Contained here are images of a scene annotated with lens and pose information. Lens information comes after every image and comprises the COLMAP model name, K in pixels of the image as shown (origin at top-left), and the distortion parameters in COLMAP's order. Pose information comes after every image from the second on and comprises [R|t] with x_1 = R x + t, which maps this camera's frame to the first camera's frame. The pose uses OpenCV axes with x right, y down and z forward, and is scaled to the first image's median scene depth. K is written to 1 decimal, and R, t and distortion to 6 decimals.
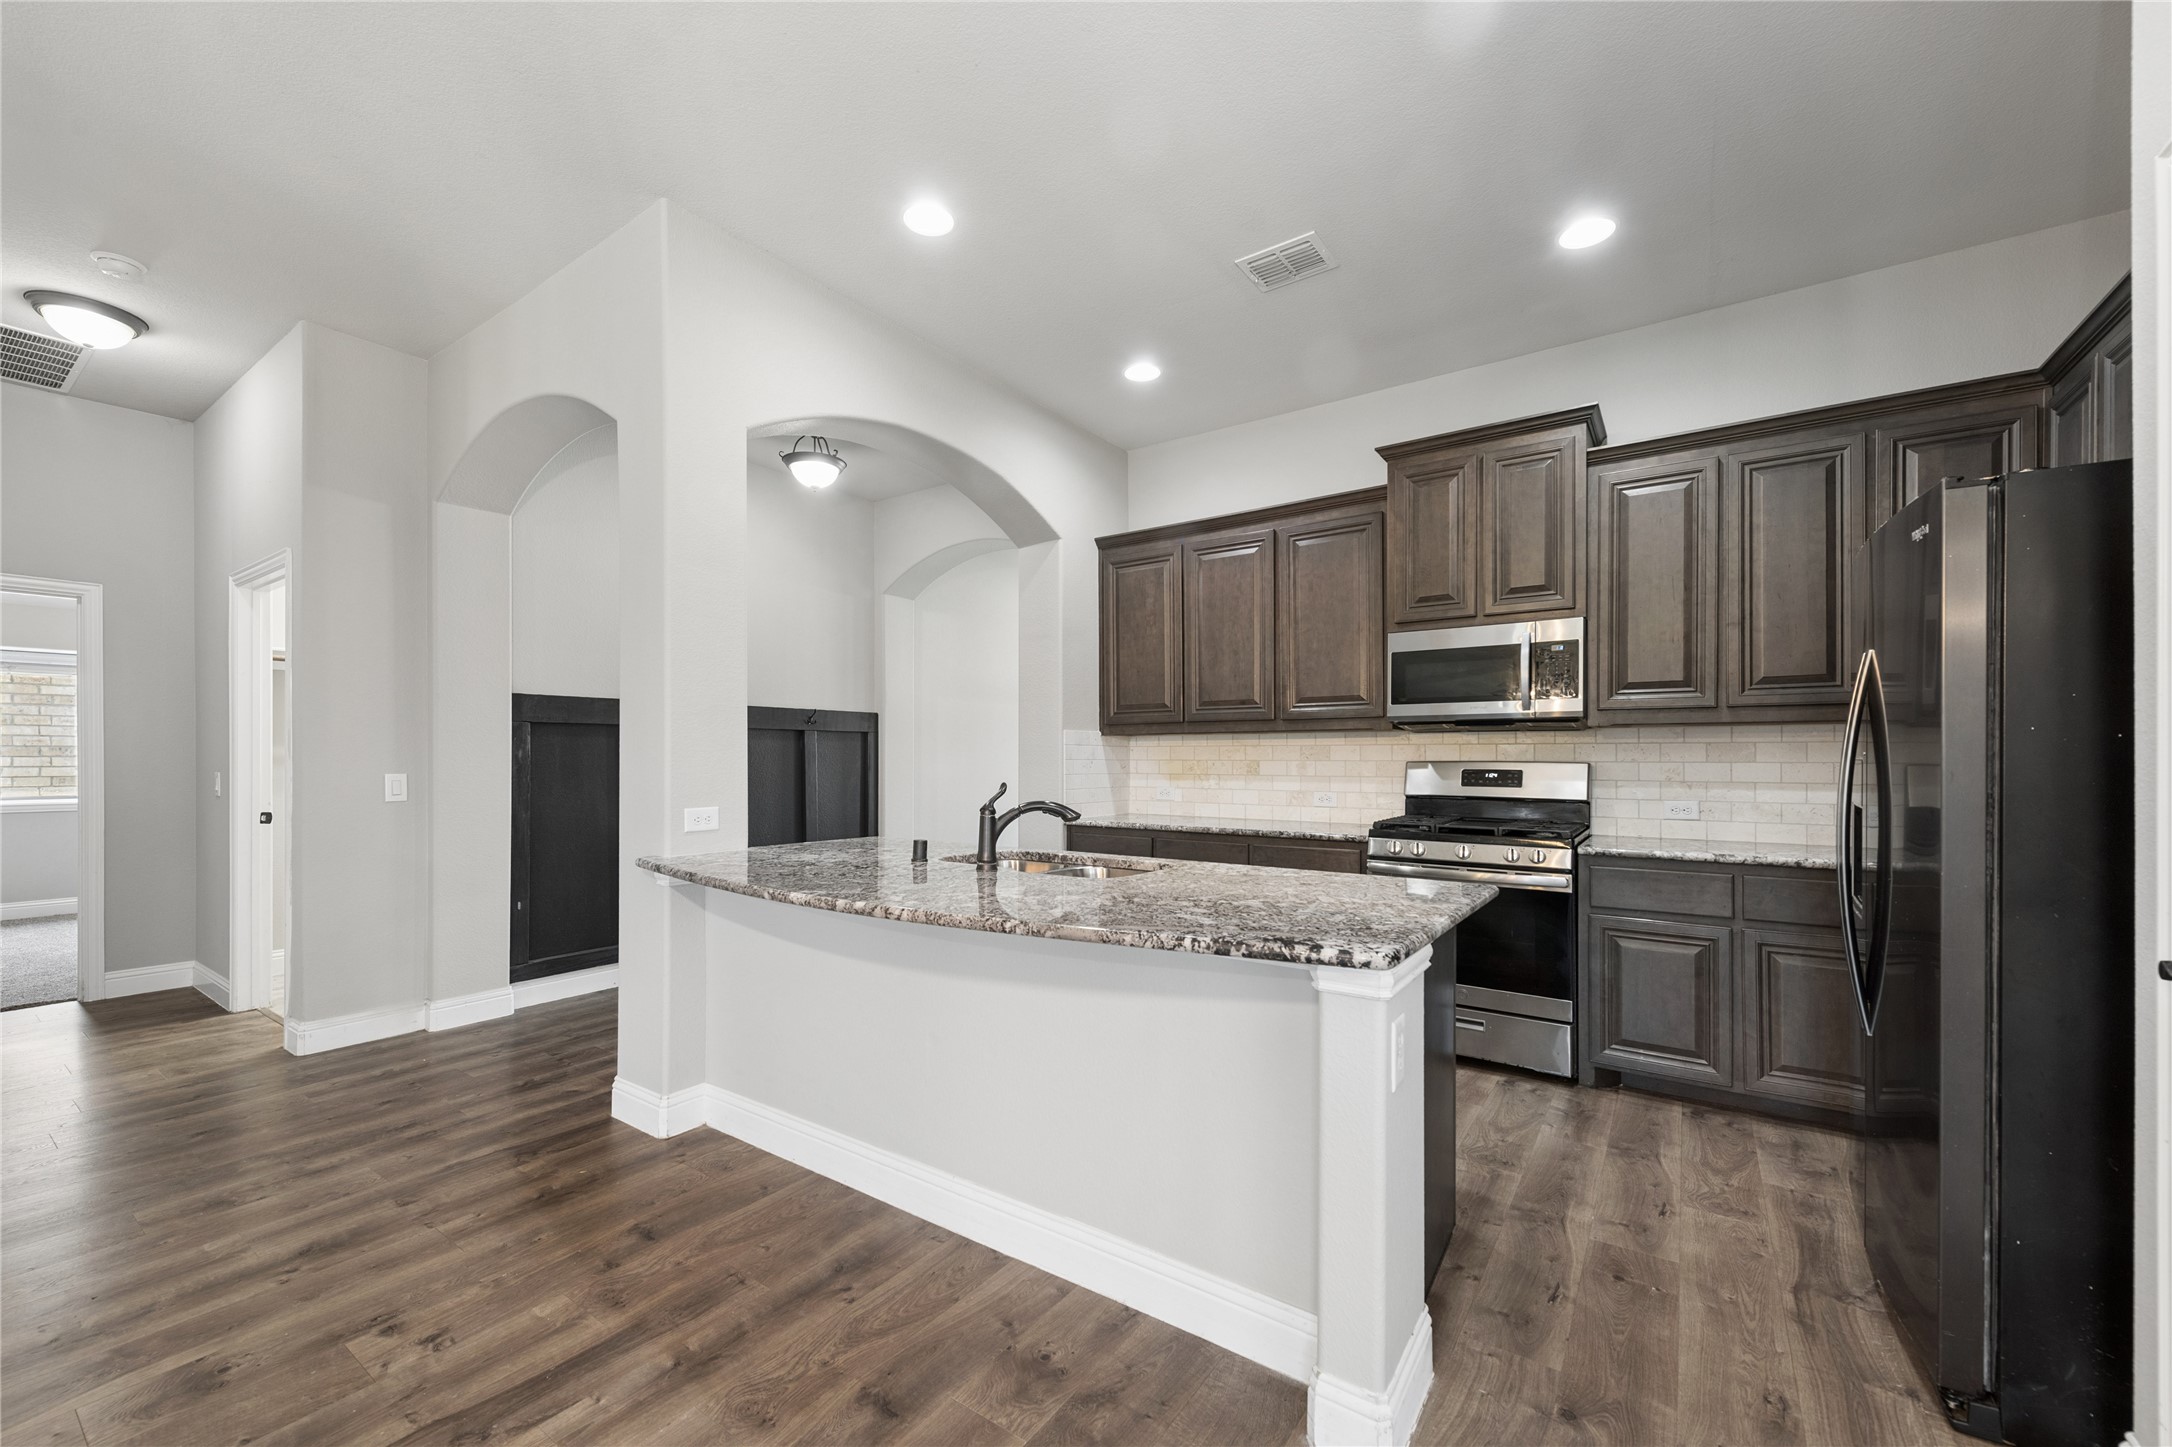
lens RADIAL K [[861.2, 0, 1083.1], [0, 861.2, 745.2], [0, 0, 1]] dist [0.013779, -0.003142]
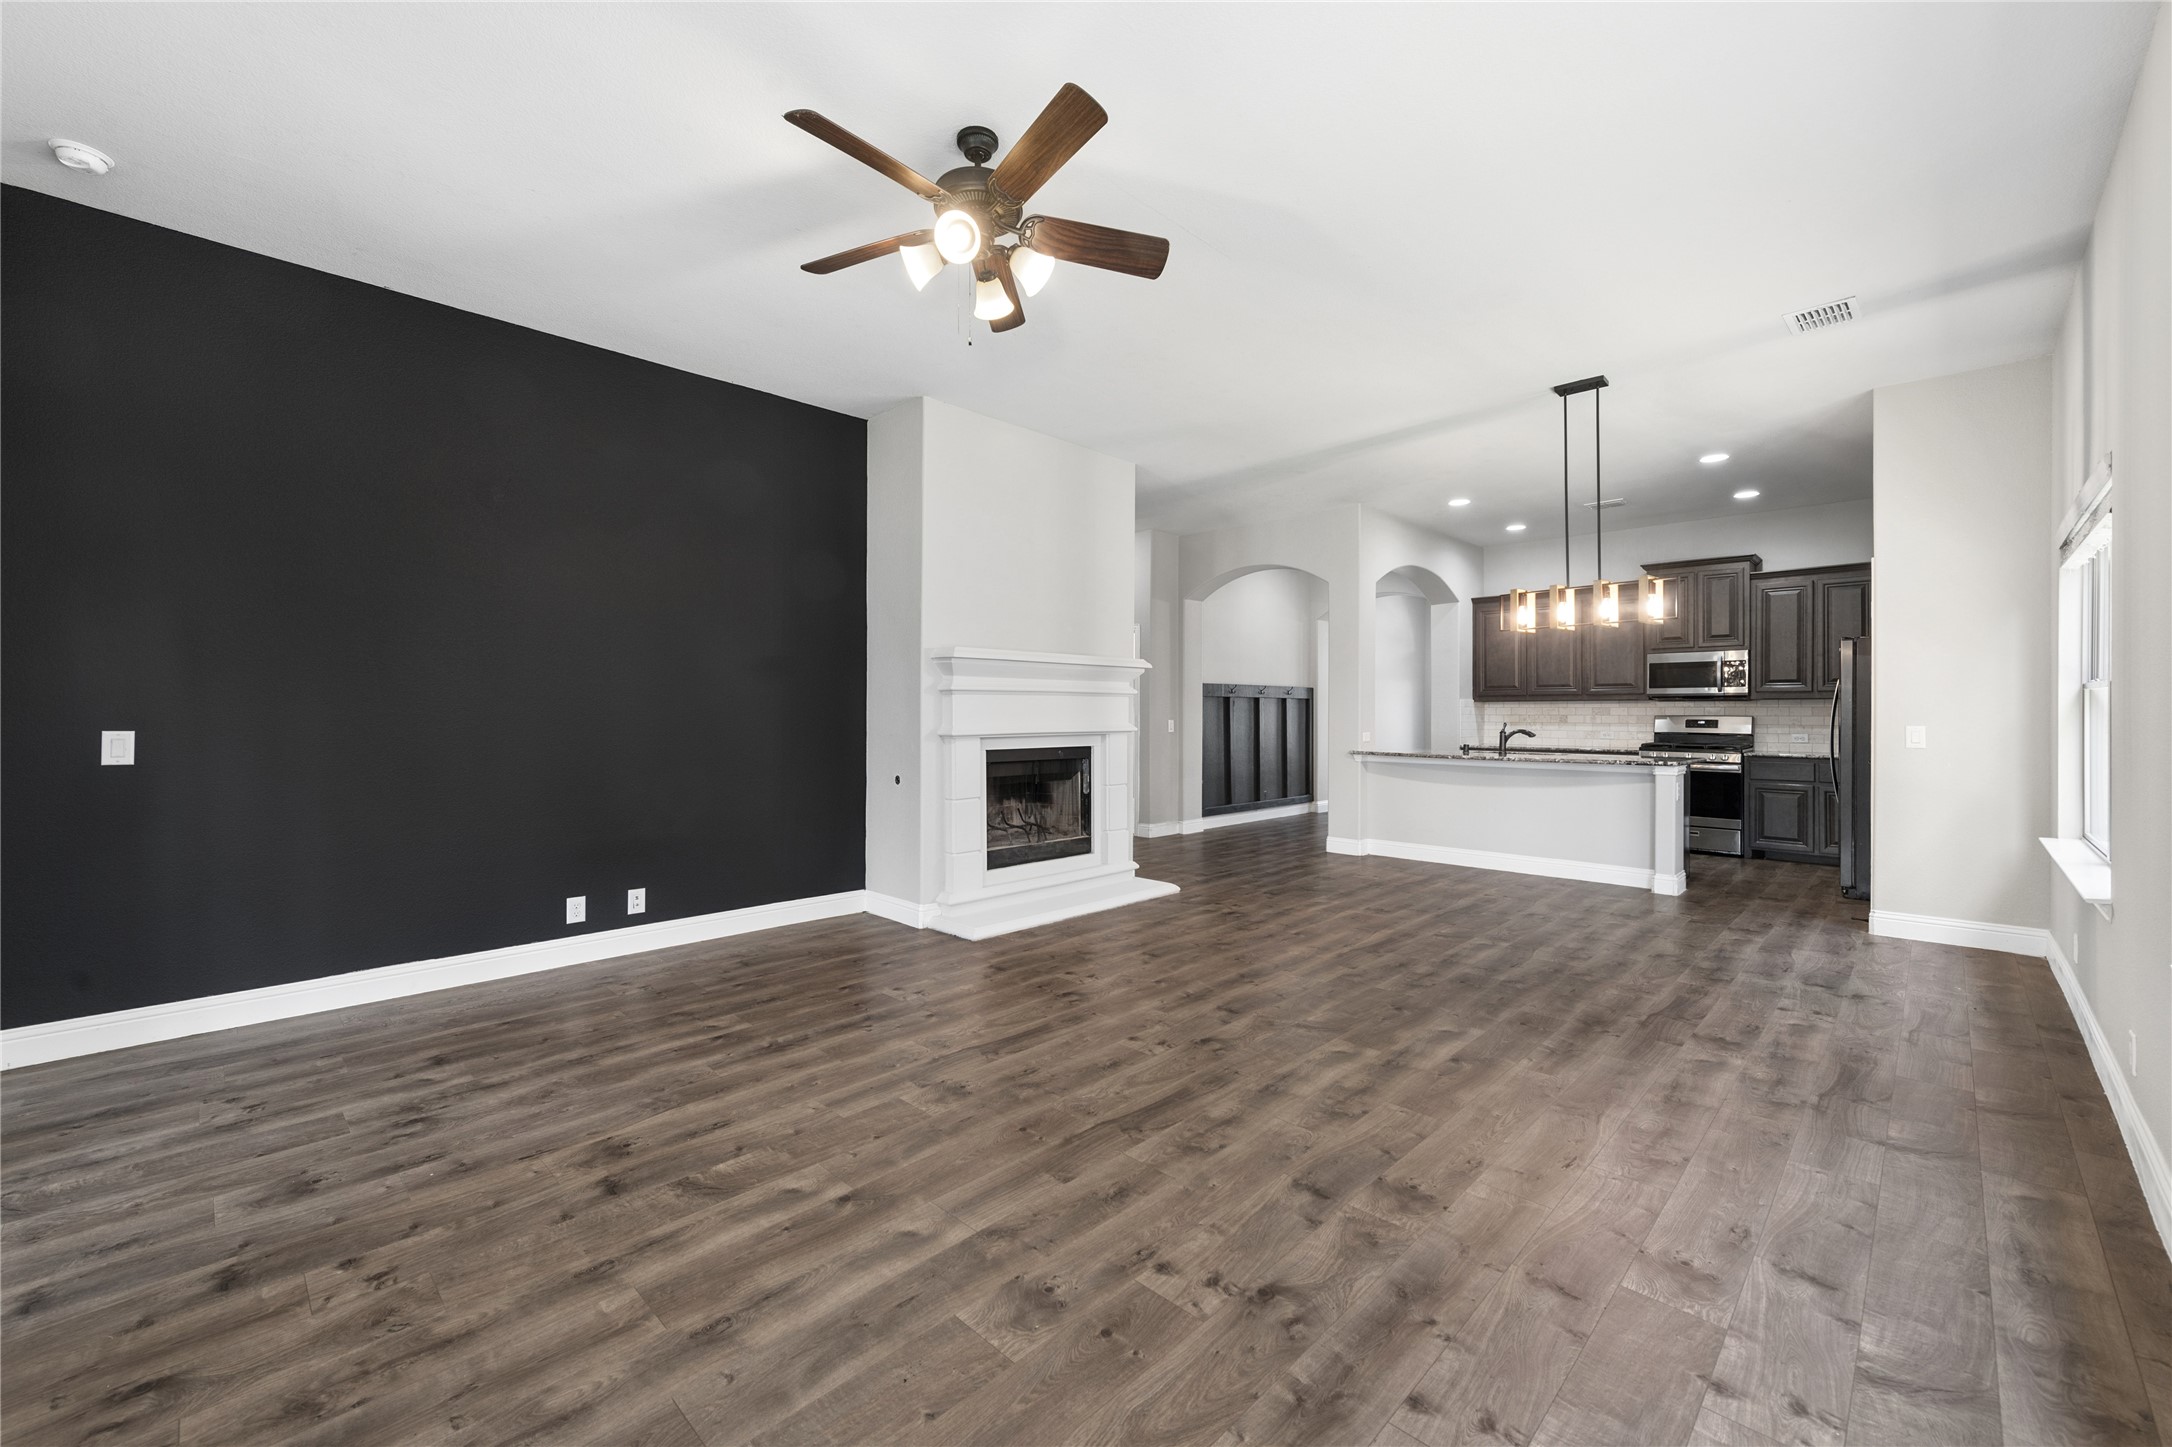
lens RADIAL K [[861.2, 0, 1102.1], [0, 861.2, 704.2], [0, 0, 1]] dist [0.013779, -0.003142]
pose [[0.987928, -0.000300, -0.154916, -0.669993], [0.000778, 0.999995, 0.003025, -0.016926], [0.154914, -0.003109, 0.987923, -1.365452]]
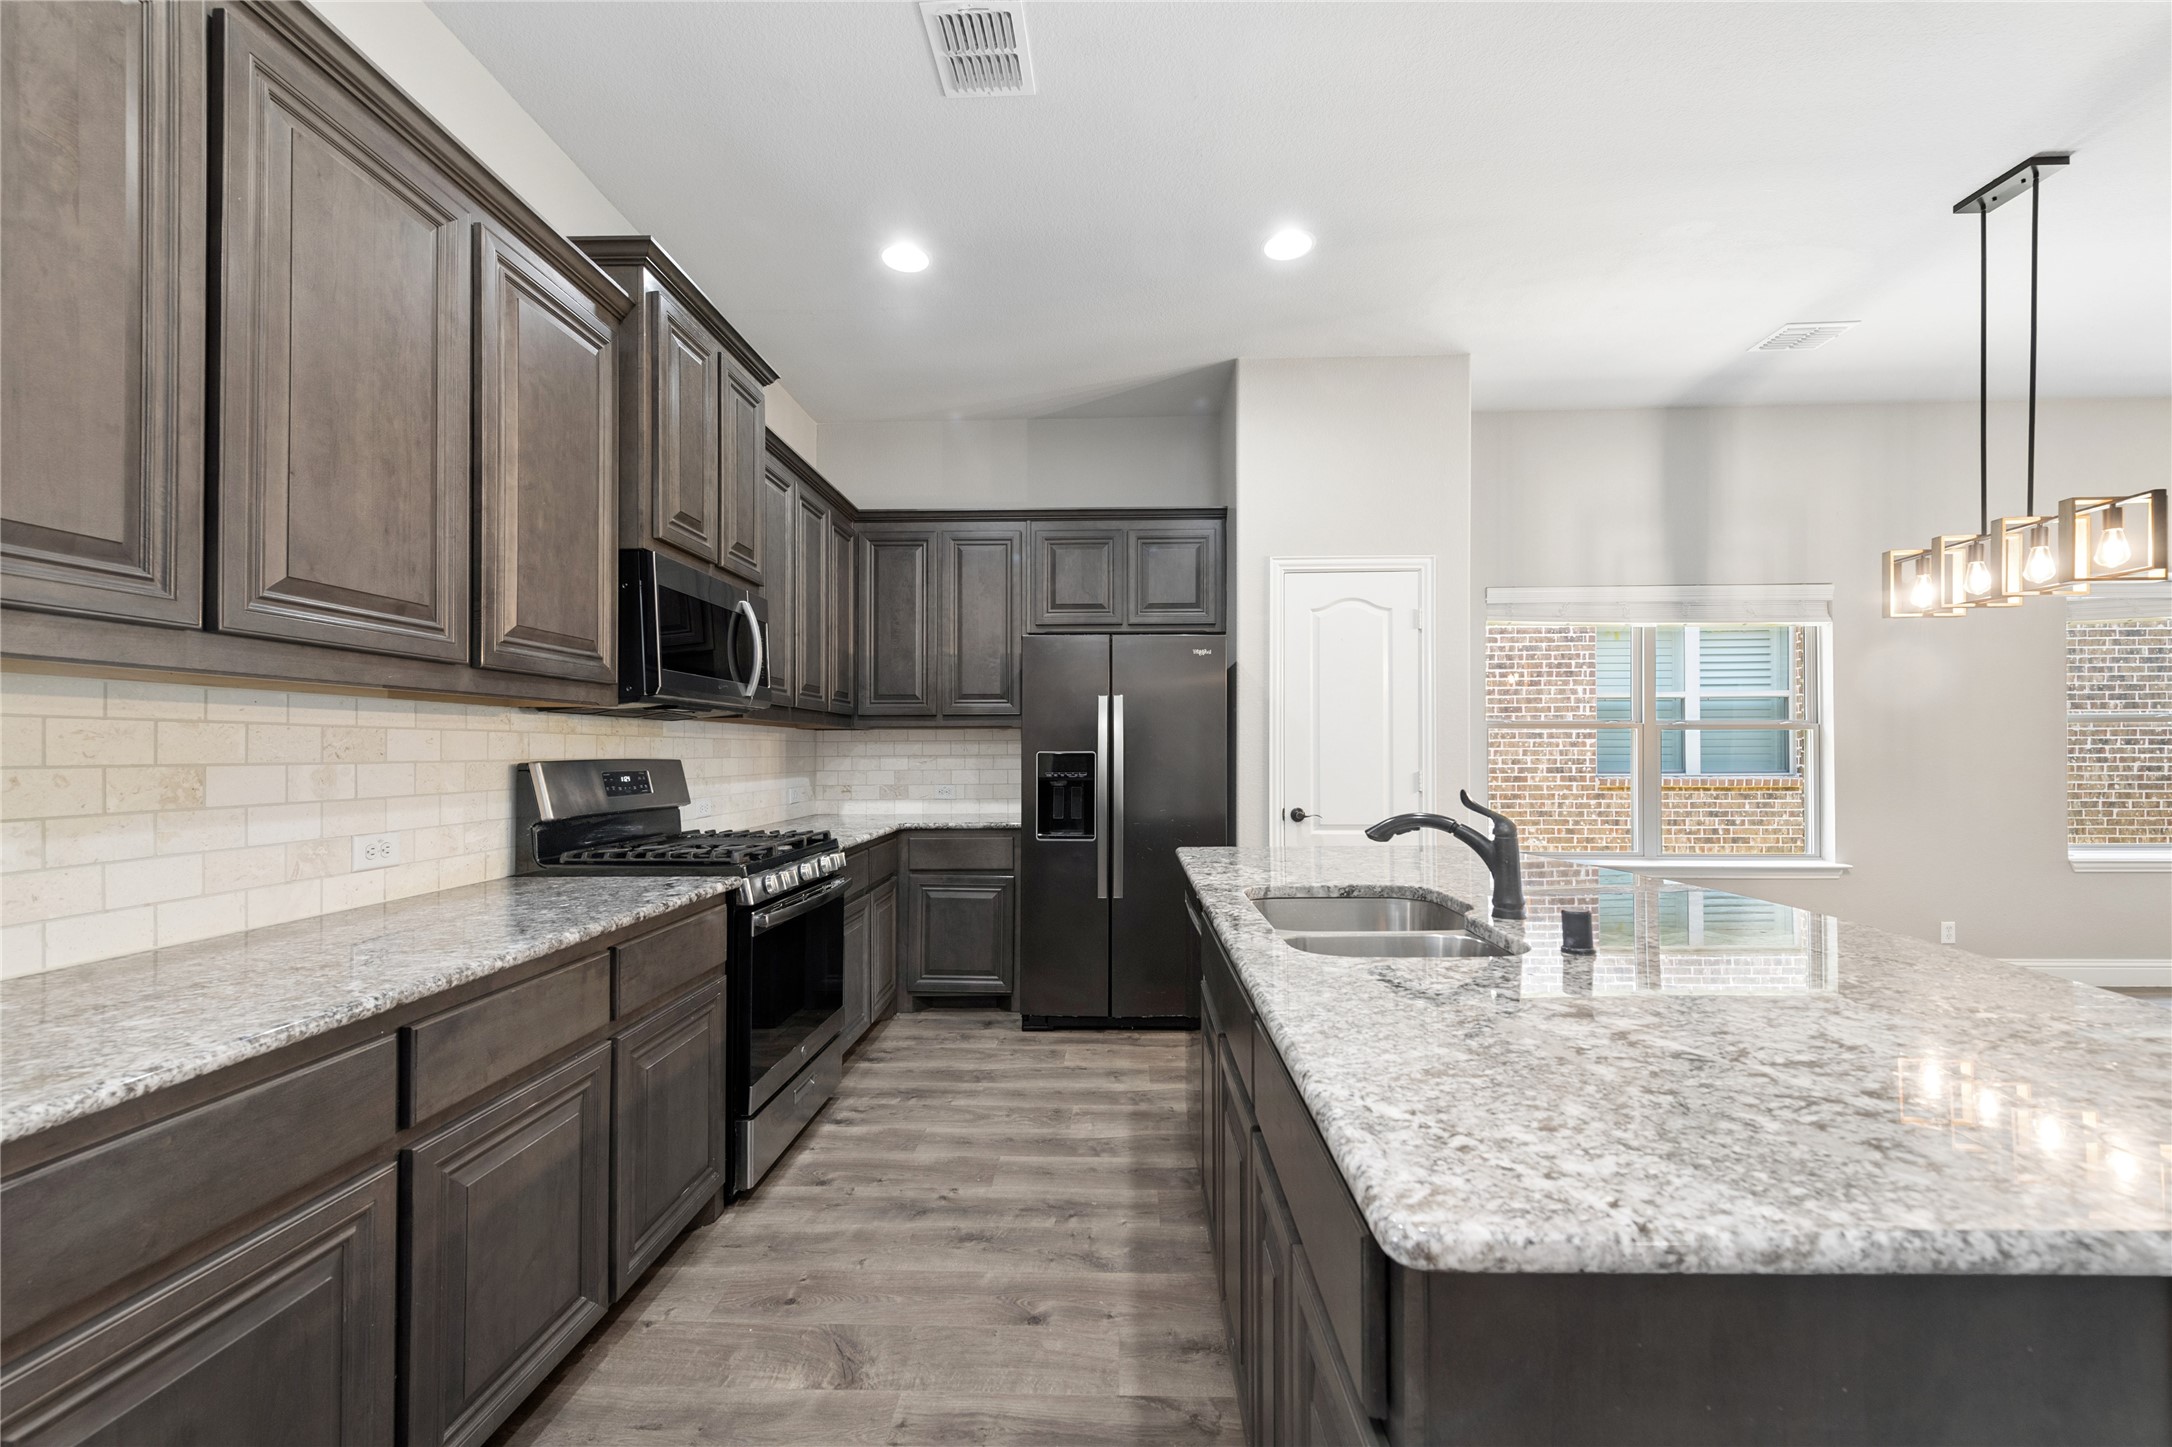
lens RADIAL K [[861.2, 0, 1094.6], [0, 861.2, 743.4], [0, 0, 1]] dist [0.013779, -0.003142]
pose [[-0.549151, 0.009662, 0.835668, -0.352408], [-0.007142, 0.999842, -0.016253, 0.015851], [-0.835693, -0.014894, -0.548995, 1.154691]]
